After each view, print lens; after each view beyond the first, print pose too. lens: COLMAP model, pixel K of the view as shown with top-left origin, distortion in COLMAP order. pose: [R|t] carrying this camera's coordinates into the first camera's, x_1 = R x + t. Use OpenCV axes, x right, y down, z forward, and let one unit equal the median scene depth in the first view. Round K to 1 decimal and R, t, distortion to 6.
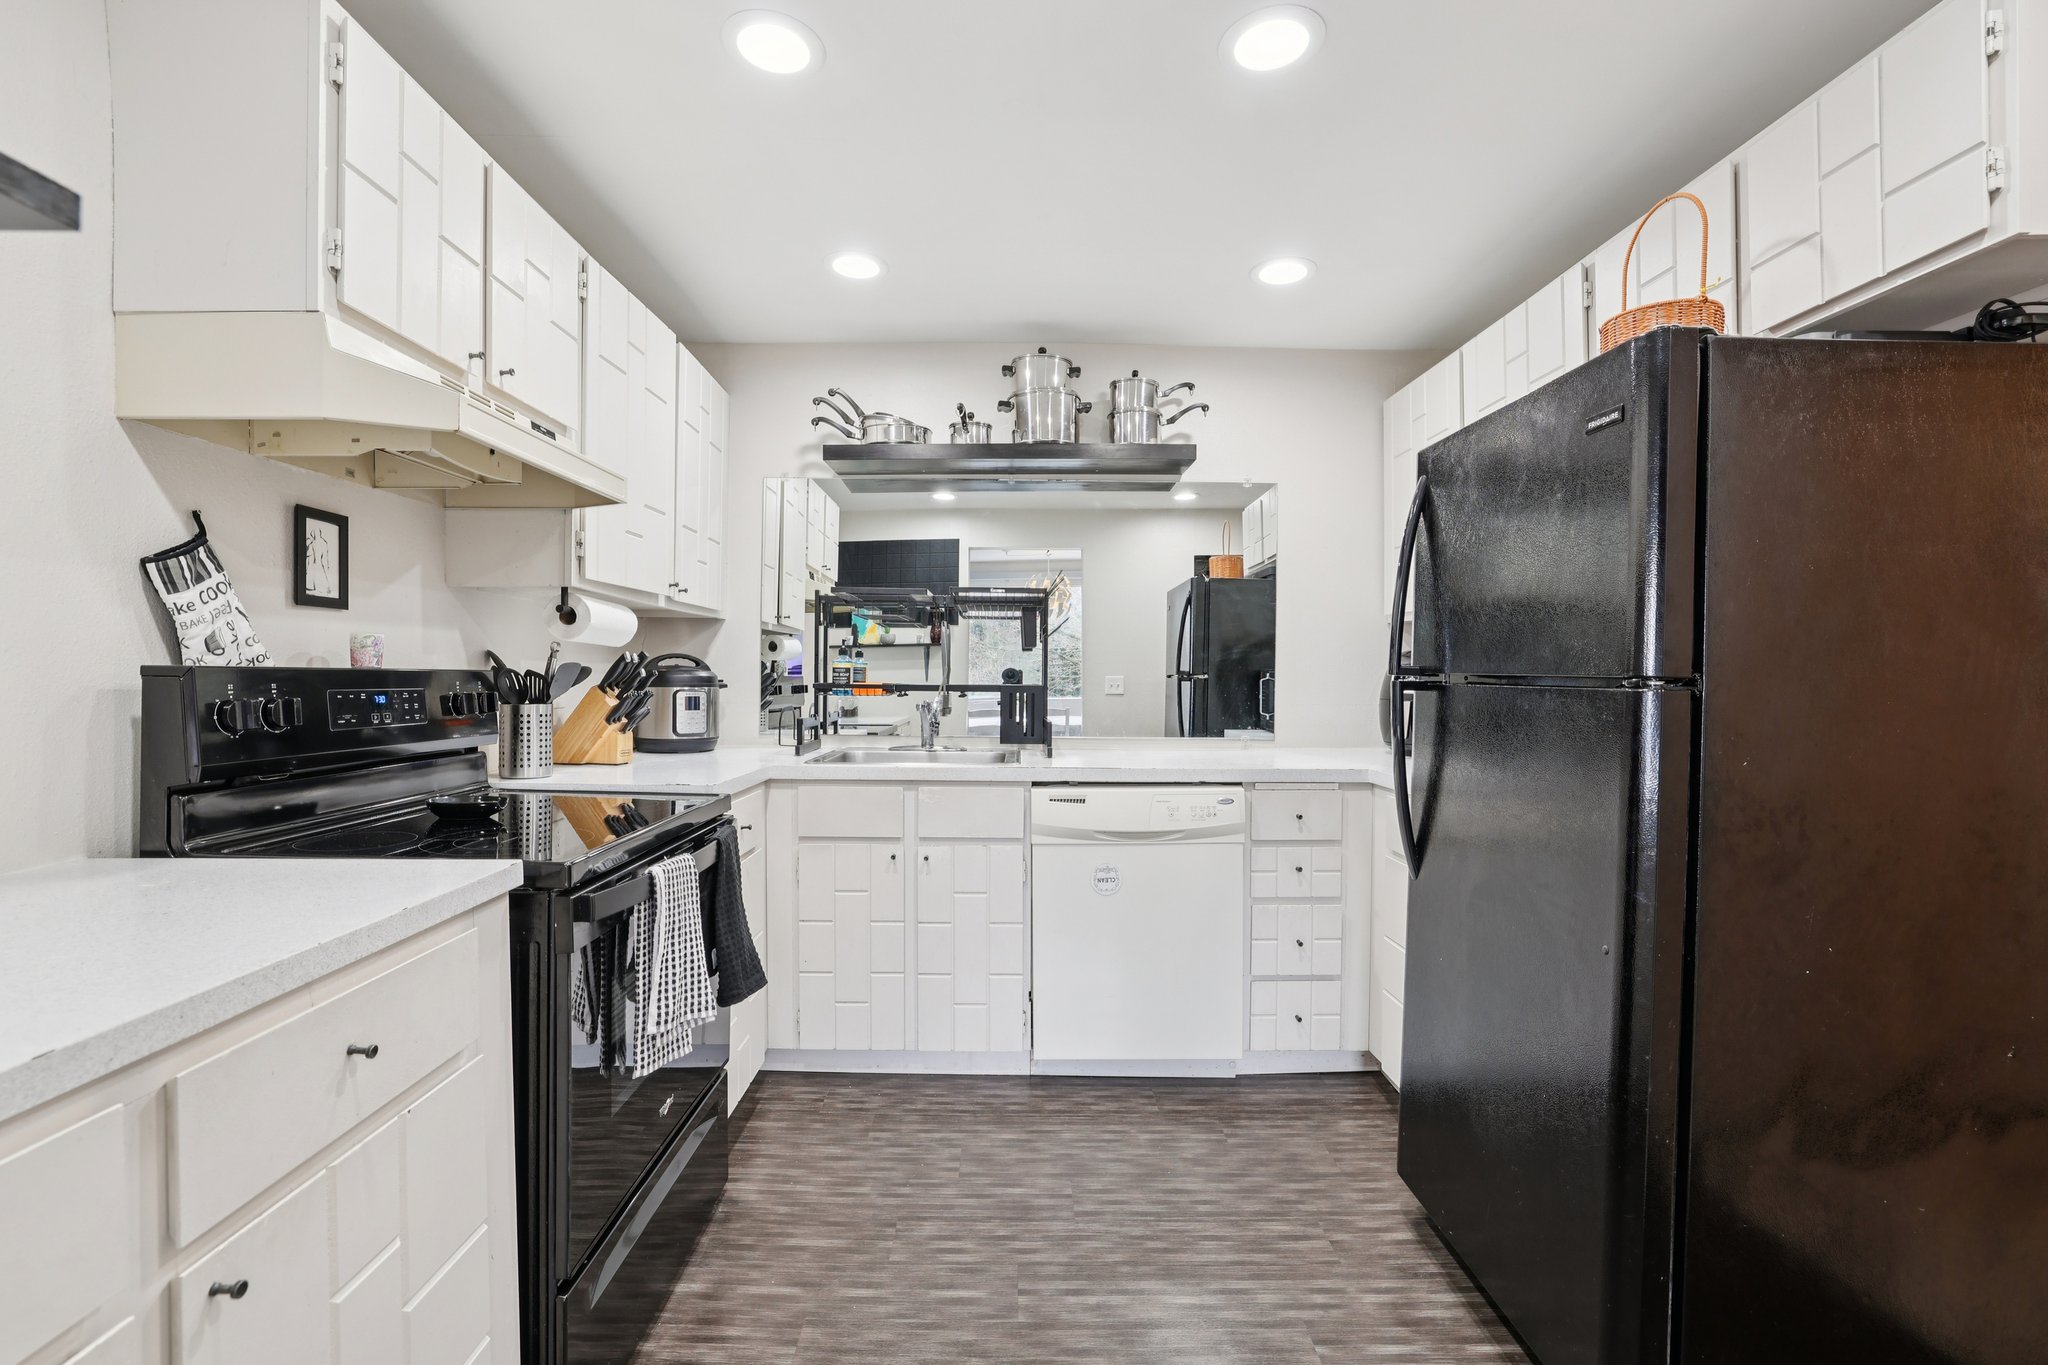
lens RADIAL K [[888.3, 0, 1017.7], [0, 888.3, 662.8], [0, 0, 1]] dist [-0.037102, 0.012013]
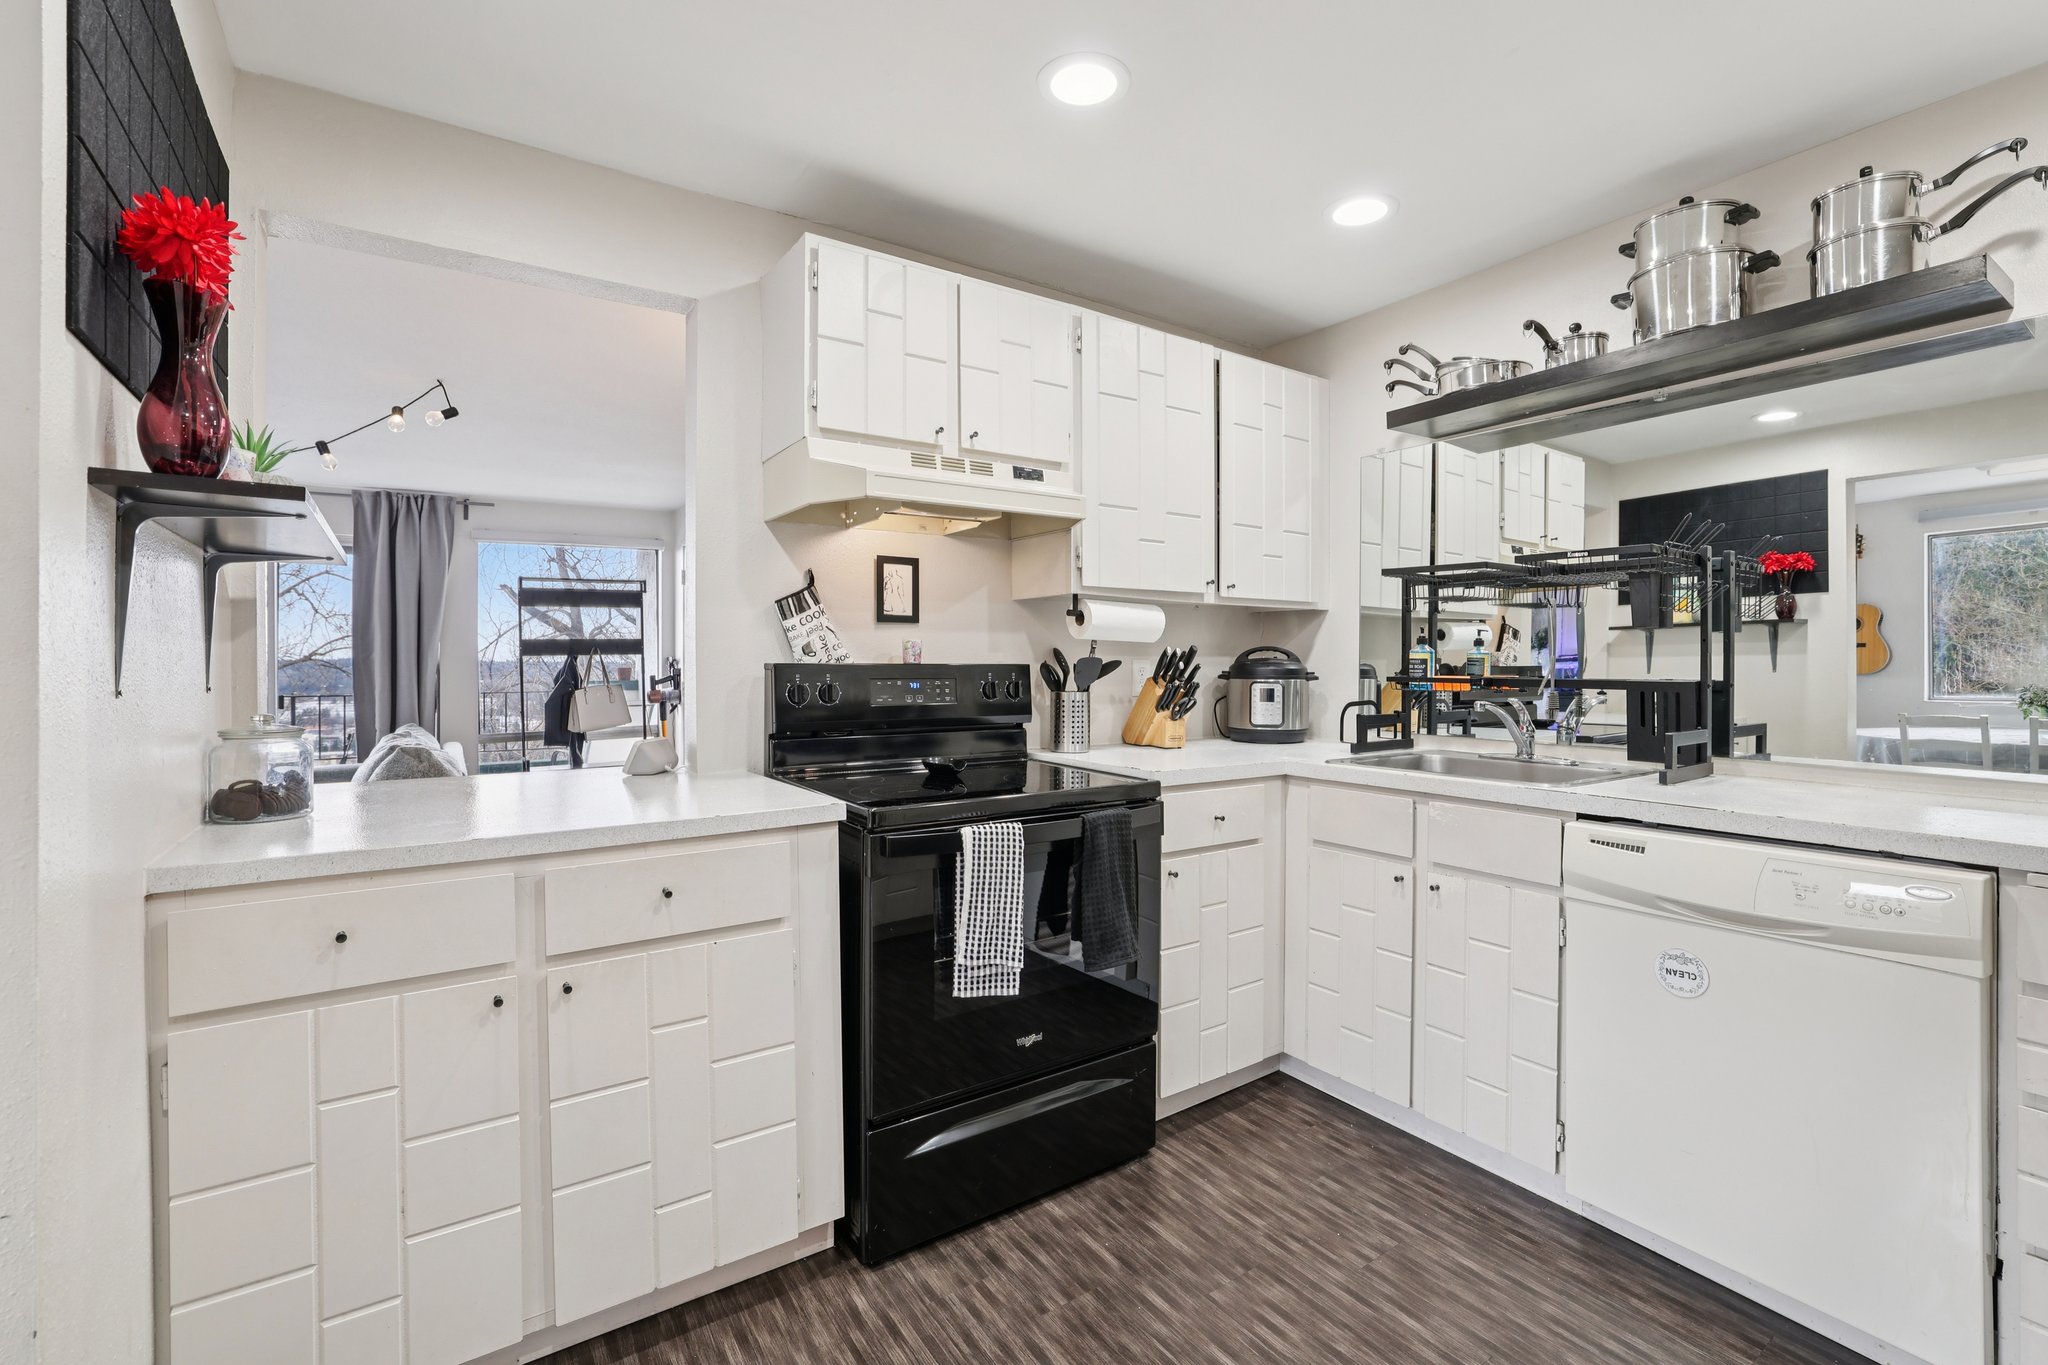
lens RADIAL K [[888.3, 0, 1013.8], [0, 888.3, 647.2], [0, 0, 1]] dist [-0.037102, 0.012013]
pose [[0.551331, -0.019027, -0.834070, 0.437308], [0.013531, 0.999812, -0.013864, 0.001561], [0.834177, -0.003642, 0.551485, 0.258723]]
